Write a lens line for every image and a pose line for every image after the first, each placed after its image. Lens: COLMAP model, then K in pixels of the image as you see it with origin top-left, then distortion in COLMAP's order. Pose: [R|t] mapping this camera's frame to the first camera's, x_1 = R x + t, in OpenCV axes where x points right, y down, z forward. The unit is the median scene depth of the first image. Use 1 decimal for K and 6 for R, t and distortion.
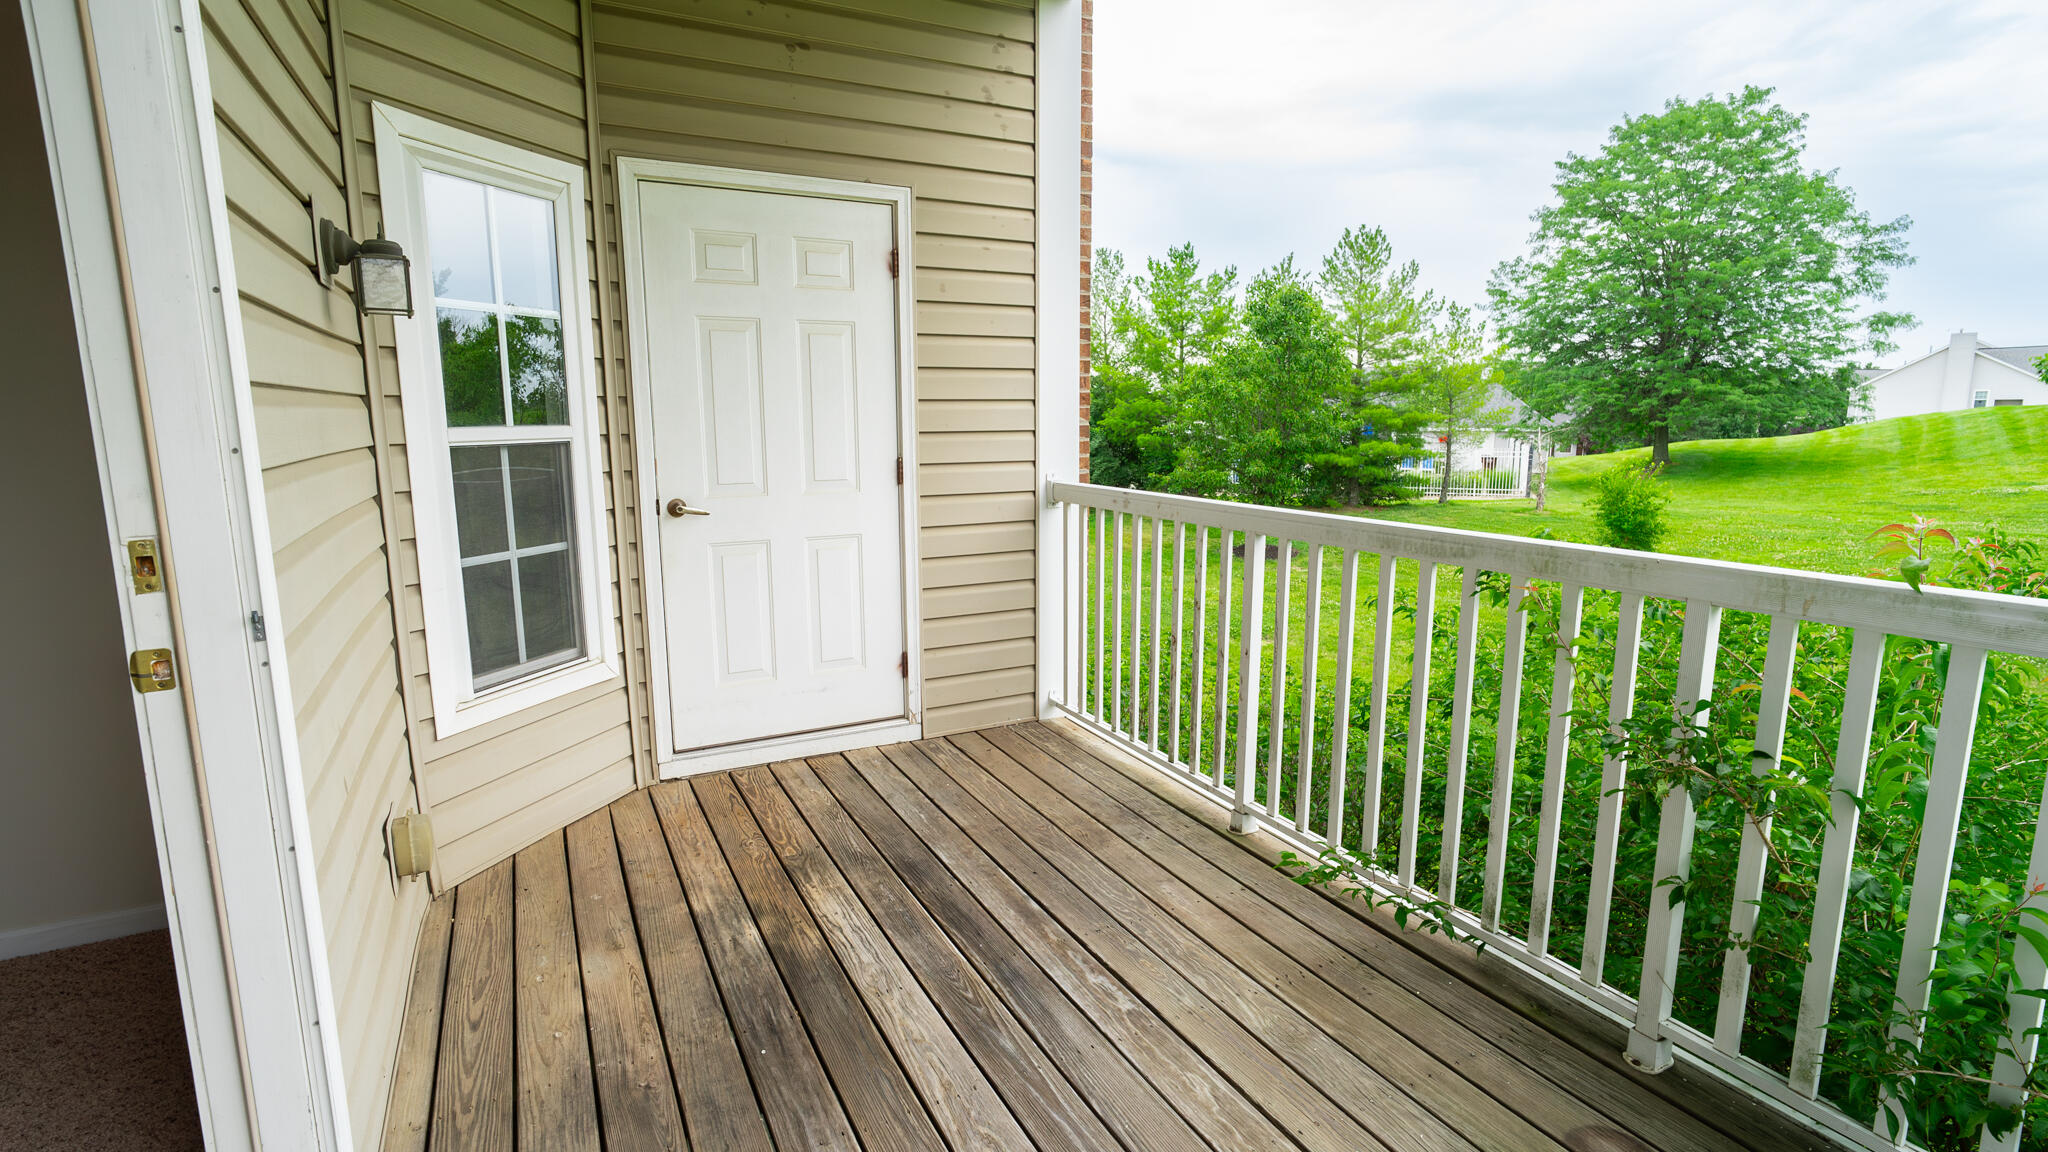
lens RADIAL K [[968.9, 0, 1024.0], [0, 968.9, 576.0], [0, 0, 1]] dist [-0.017918, 0.000038]
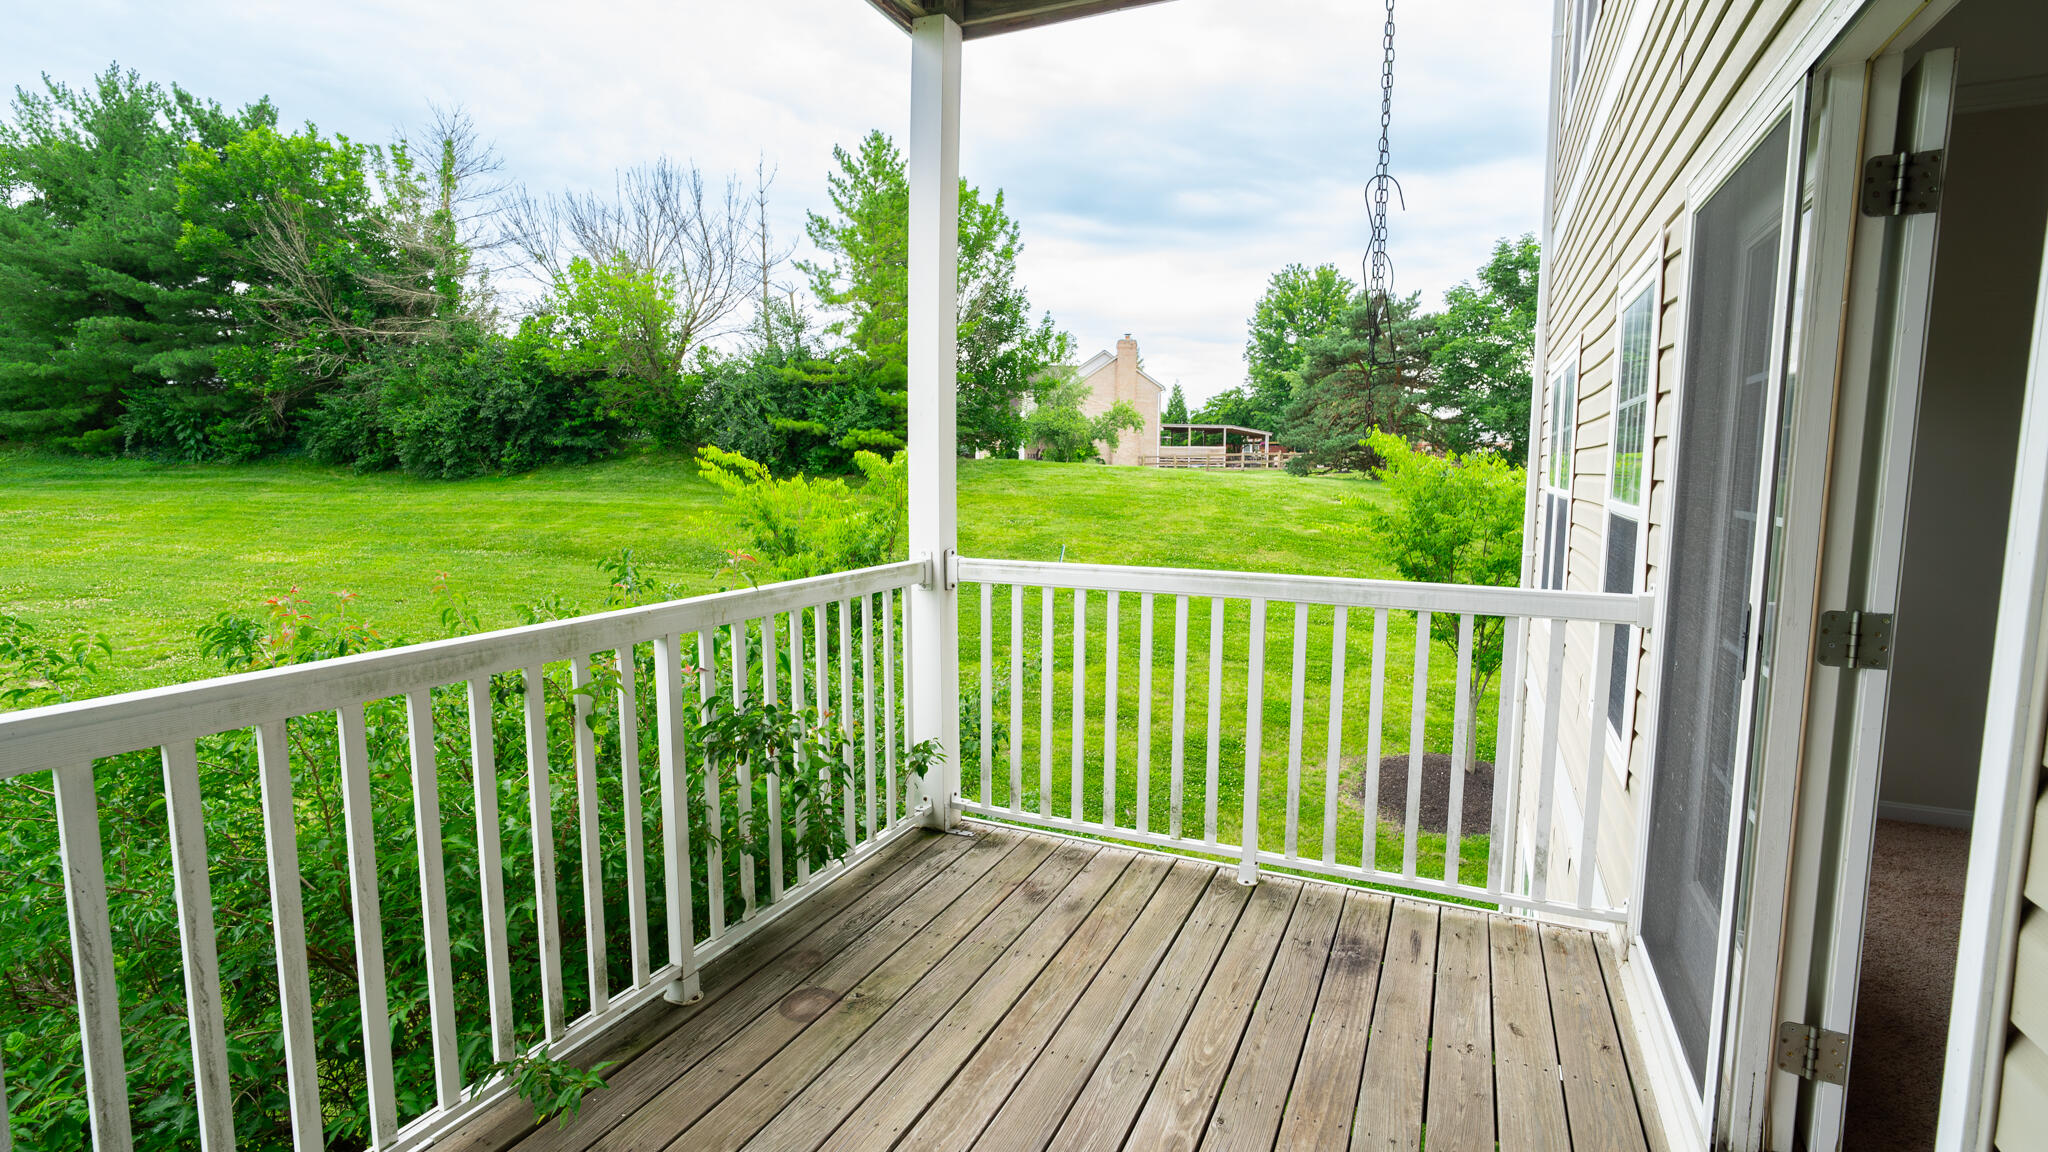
lens RADIAL K [[968.9, 0, 1024.0], [0, 968.9, 576.0], [0, 0, 1]] dist [-0.017918, 0.000038]
pose [[-0.616316, -0.090385, 0.782295, -0.611874], [0.130115, 0.968050, 0.214356, -0.268970], [-0.776675, 0.233899, -0.584865, 1.324729]]
